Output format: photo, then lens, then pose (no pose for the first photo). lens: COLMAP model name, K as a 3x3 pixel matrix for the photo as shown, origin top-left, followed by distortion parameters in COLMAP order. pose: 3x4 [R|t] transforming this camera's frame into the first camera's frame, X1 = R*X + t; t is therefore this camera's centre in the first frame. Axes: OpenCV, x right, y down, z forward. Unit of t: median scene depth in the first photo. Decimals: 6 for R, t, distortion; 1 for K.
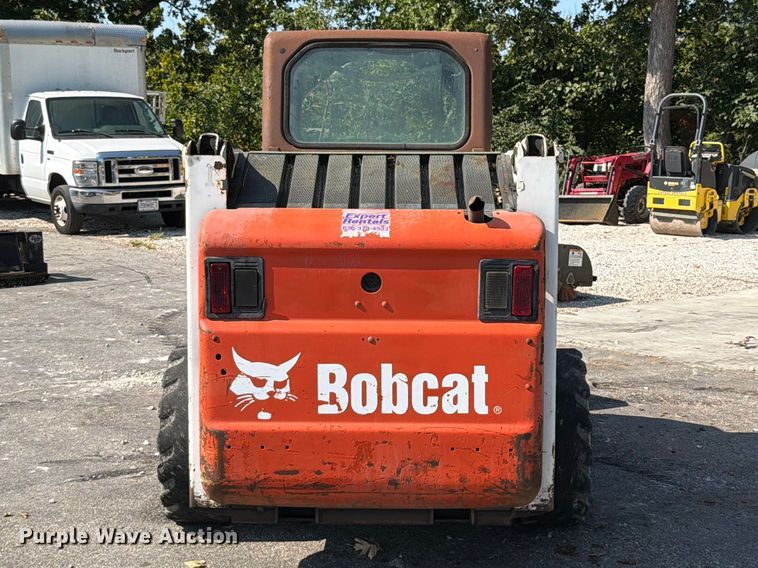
lens RADIAL K [[1126.5, 0, 393.5], [0, 1126.5, 312.7], [0, 0, 1]] dist [0.136851, -0.020837]
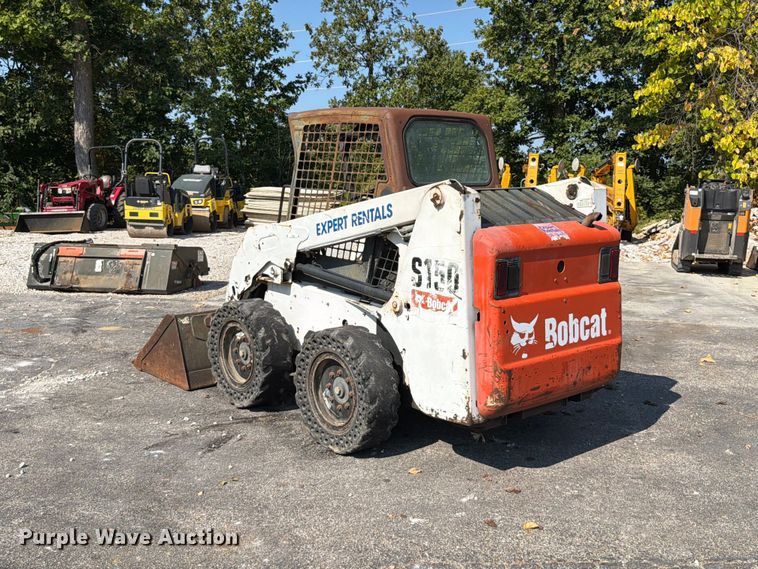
lens RADIAL K [[785.6, 0, 379.9], [0, 785.6, 295.2], [0, 0, 1]] dist [0.158221, -0.376582]
pose [[0.747453, -0.108986, 0.655314, -0.871088], [0.103447, 0.993513, 0.047240, -0.059681], [-0.656211, 0.032480, 0.753878, 0.255802]]
